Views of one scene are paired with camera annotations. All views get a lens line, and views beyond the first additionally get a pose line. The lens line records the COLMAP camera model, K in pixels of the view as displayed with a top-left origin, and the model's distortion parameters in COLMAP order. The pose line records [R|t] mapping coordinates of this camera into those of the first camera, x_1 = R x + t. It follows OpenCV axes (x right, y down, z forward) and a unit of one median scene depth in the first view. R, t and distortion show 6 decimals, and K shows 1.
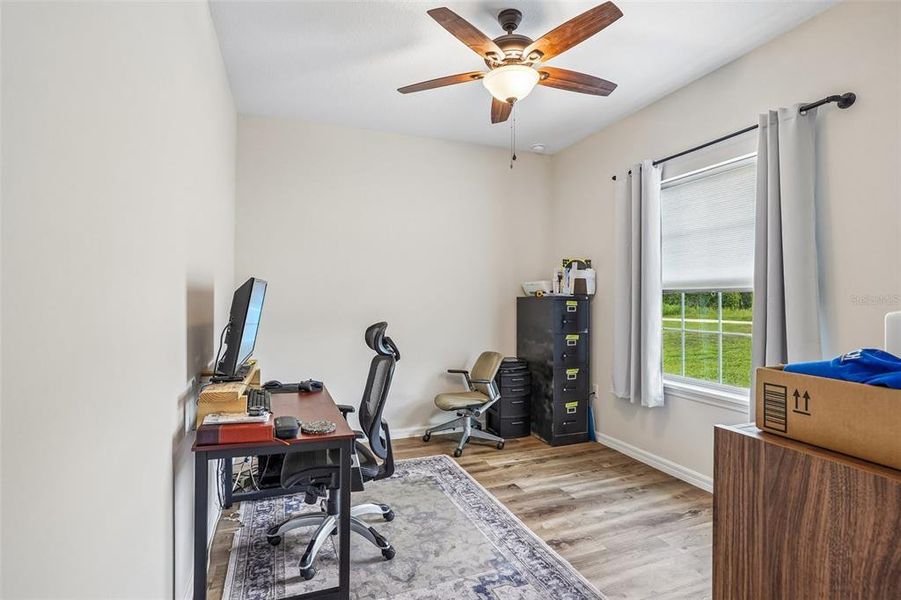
lens RADIAL K [[442.8, 0, 450.2], [0, 442.8, 298.5], [0, 0, 1]] dist [-0.063757, 0.033845]
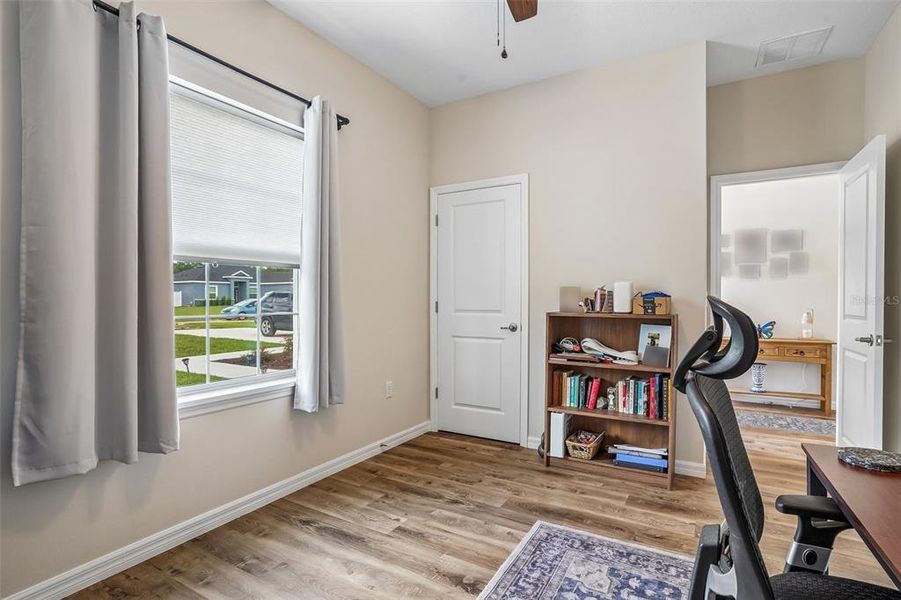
lens RADIAL K [[442.8, 0, 450.2], [0, 442.8, 298.5], [0, 0, 1]] dist [-0.063757, 0.033845]
pose [[-0.630978, -0.009642, 0.775740, -0.283083], [-0.017086, 0.999853, -0.001469, 0.043364], [-0.775612, -0.014181, -0.631050, 1.315179]]
